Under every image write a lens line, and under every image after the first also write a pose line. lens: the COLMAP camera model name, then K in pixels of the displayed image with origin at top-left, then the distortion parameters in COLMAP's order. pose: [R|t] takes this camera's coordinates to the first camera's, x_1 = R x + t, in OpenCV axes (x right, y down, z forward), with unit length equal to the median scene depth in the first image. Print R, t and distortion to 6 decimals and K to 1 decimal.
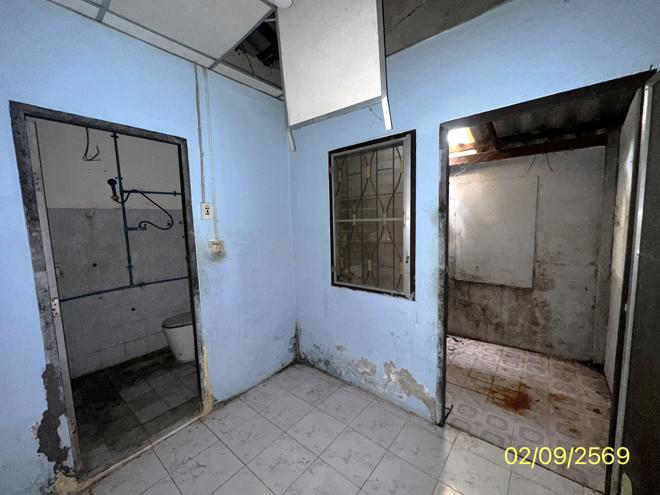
lens RADIAL K [[262.4, 0, 331.3], [0, 262.4, 249.7], [0, 0, 1]] dist [-0.002588, -0.000137]
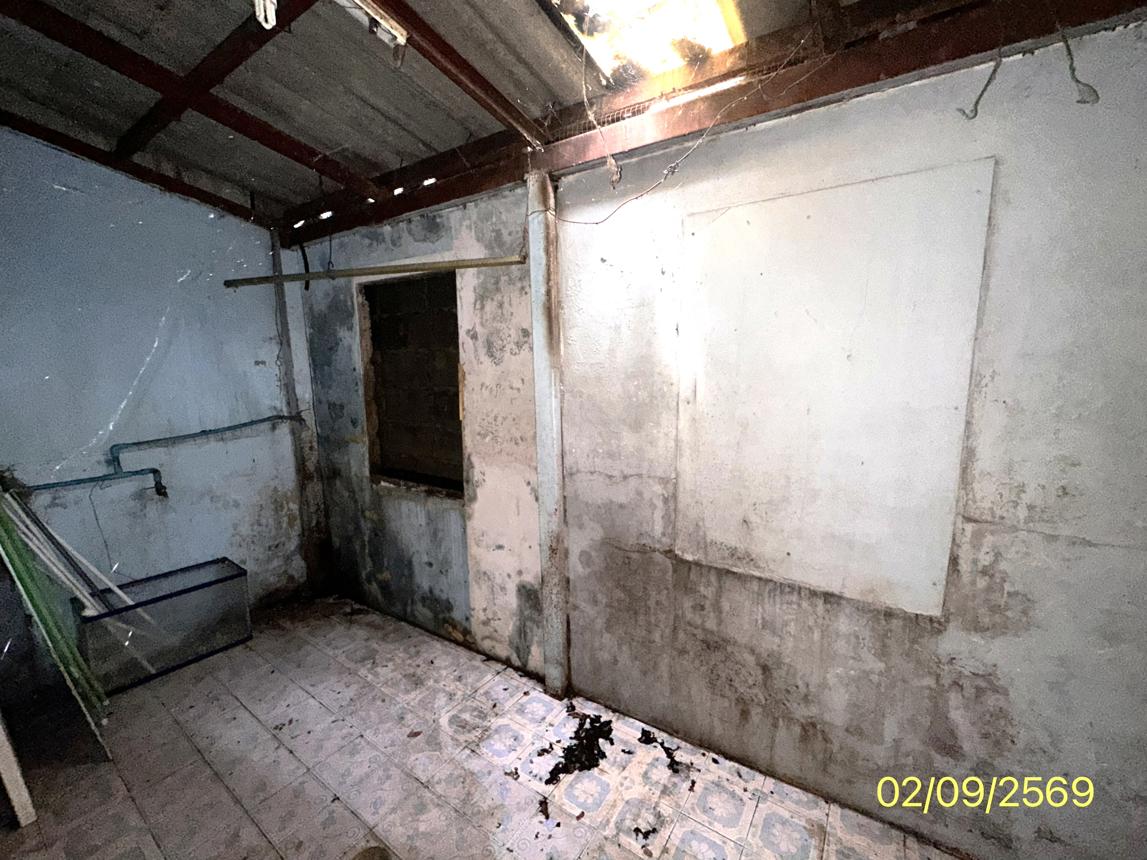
lens RADIAL K [[456.0, 0, 574.5], [0, 456.0, 431.5], [0, 0, 1]] dist [-0.002588, -0.000137]
pose [[0.996179, 0.001027, 0.087328, 0.128547], [-0.005050, 0.998935, 0.045865, -0.019296], [-0.087188, -0.046131, 0.995123, 0.208286]]
